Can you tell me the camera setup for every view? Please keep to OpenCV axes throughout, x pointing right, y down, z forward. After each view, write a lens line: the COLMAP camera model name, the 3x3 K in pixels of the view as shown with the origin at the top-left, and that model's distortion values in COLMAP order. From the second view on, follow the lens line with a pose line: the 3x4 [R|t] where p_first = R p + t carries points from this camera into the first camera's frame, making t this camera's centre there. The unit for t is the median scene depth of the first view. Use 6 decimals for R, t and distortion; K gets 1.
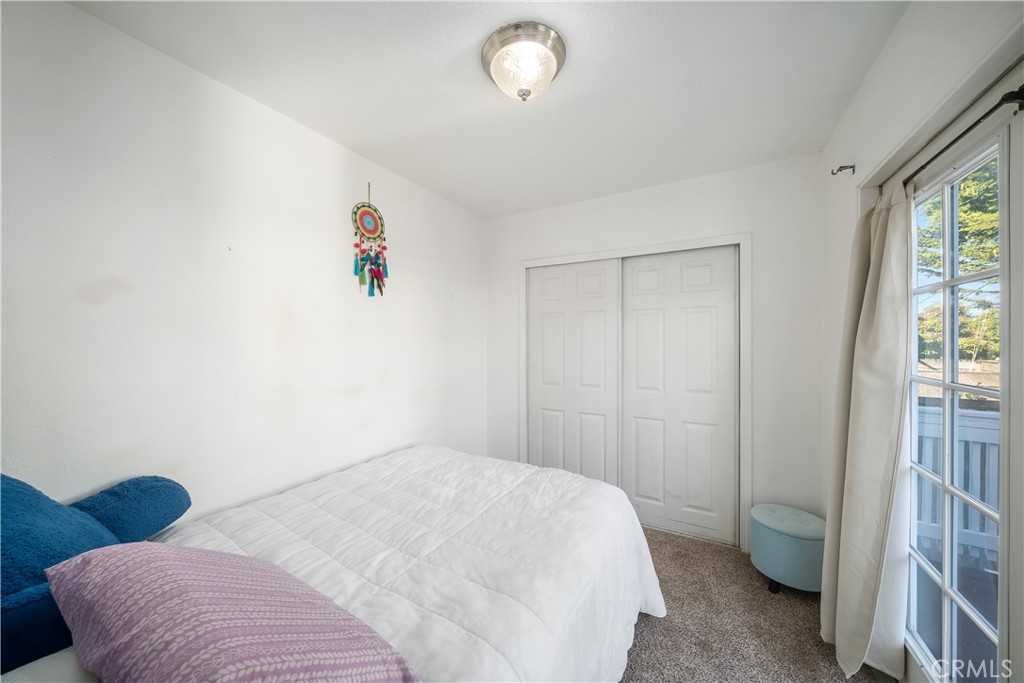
lens RADIAL K [[354.7, 0, 495.1], [0, 354.7, 346.1], [0, 0, 1]] dist [-0.009720, -0.000033]
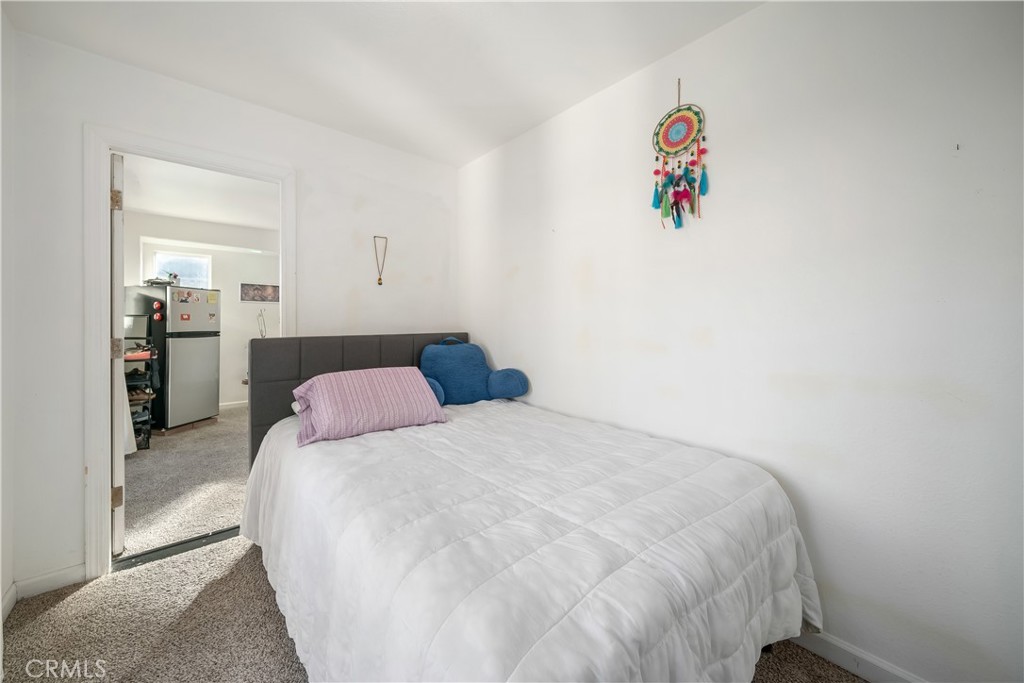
lens RADIAL K [[398.1, 0, 506.8], [0, 398.1, 324.5], [0, 0, 1]] dist [-0.000495, 0.000021]
pose [[-0.325979, 0.011575, -0.945306, 0.593210], [-0.009383, 0.999836, 0.015479, 0.058421], [0.945330, 0.013916, -0.325817, 0.953385]]
